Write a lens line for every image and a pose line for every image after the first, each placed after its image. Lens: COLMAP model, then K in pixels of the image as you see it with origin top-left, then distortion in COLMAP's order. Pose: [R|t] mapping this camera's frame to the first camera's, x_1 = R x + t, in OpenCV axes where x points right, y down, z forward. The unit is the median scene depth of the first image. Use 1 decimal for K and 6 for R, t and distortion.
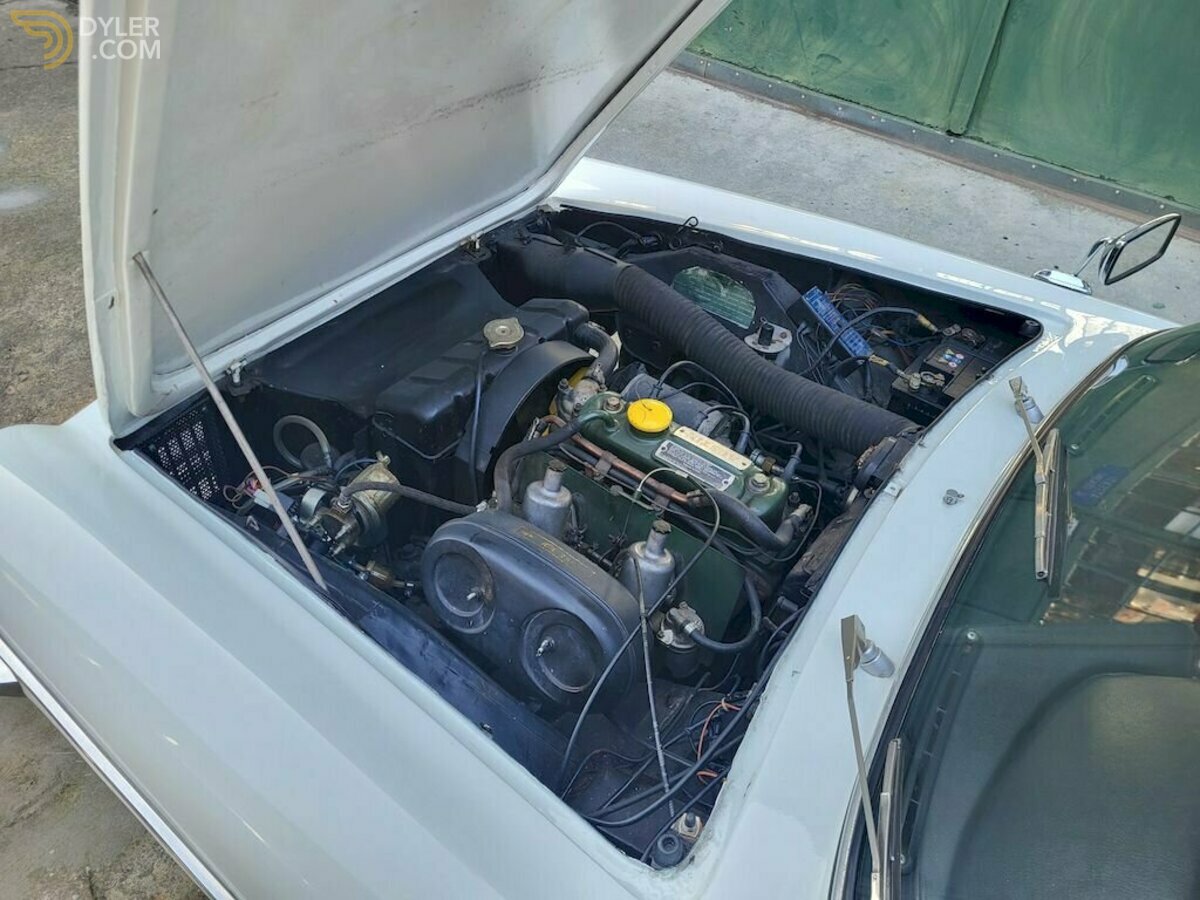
lens RADIAL K [[906.5, 0, 558.3], [0, 906.5, 451.9], [0, 0, 1]] dist [0.068560, -0.078368]
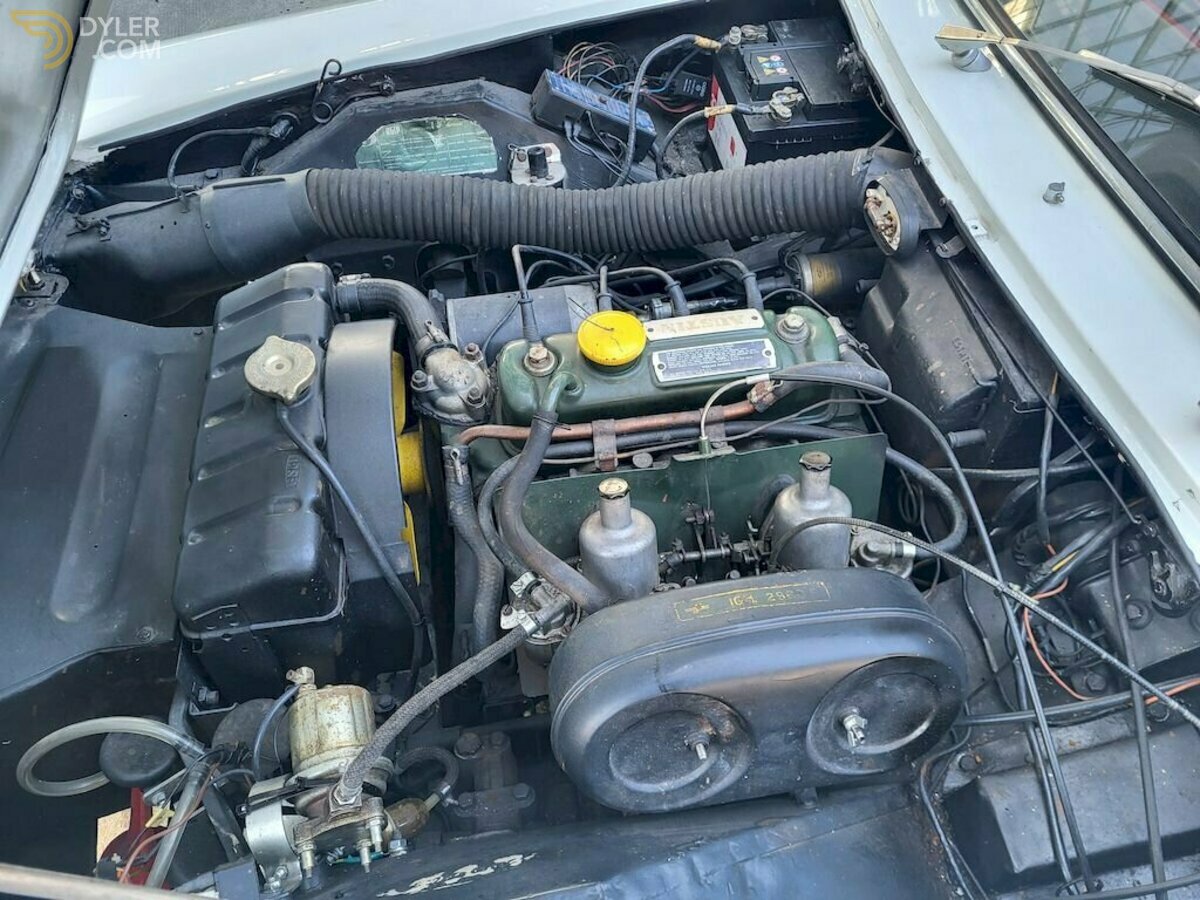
lens RADIAL K [[906.5, 0, 558.3], [0, 906.5, 451.9], [0, 0, 1]] dist [0.068560, -0.078368]
pose [[0.671243, -0.615625, 0.412843, -0.202334], [0.535329, 0.787863, 0.304458, -0.161104], [-0.512695, 0.016642, 0.858409, 0.381831]]
